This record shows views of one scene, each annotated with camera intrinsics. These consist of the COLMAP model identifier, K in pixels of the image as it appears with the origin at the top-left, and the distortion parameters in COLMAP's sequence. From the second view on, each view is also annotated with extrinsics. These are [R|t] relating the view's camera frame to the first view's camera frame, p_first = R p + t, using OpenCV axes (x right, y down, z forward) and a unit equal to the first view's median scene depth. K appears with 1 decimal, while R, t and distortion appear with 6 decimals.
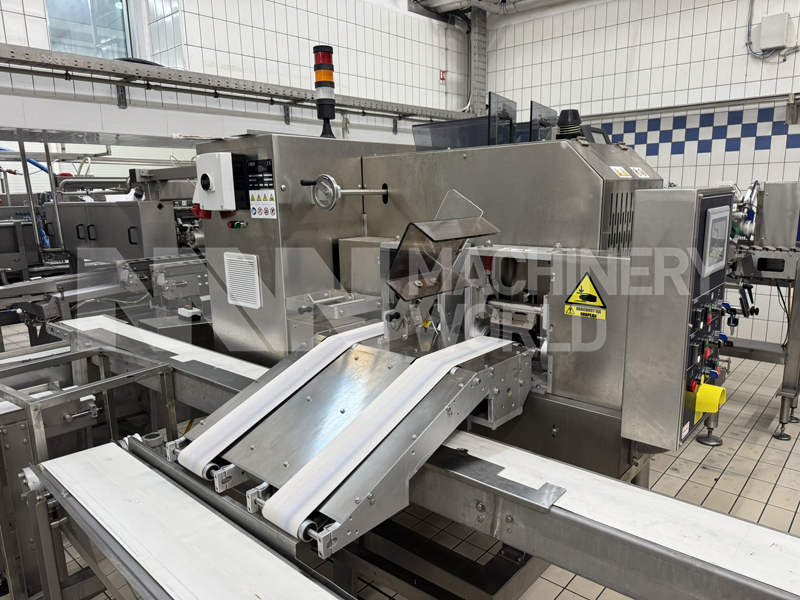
lens RADIAL K [[563.9, 0, 400.0], [0, 563.9, 300.0], [0, 0, 1]] dist [0.003172, -0.031339]
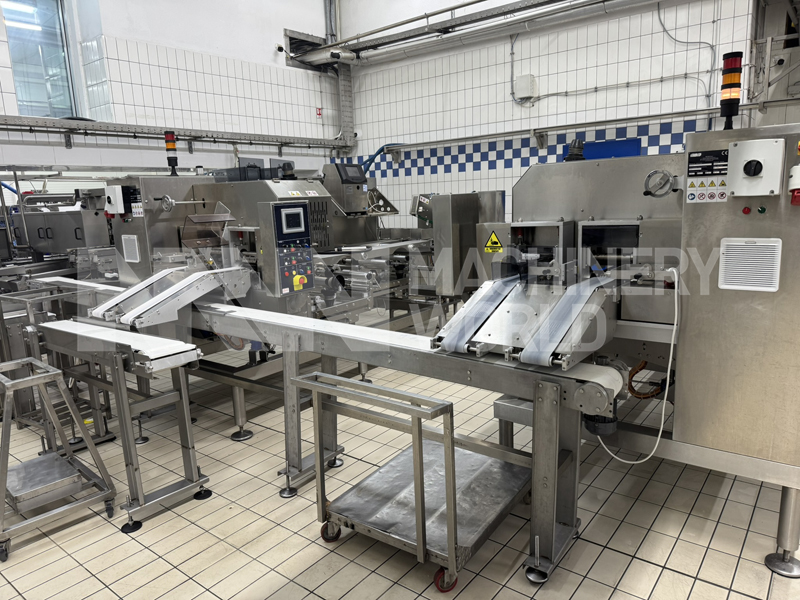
lens RADIAL K [[563.9, 0, 400.0], [0, 563.9, 300.0], [0, 0, 1]] dist [0.003172, -0.031339]
pose [[0.997602, -0.028762, 0.062951, 0.264530], [0.029345, 0.999534, -0.008354, 0.094158], [-0.062681, 0.010181, 0.997982, -0.512552]]
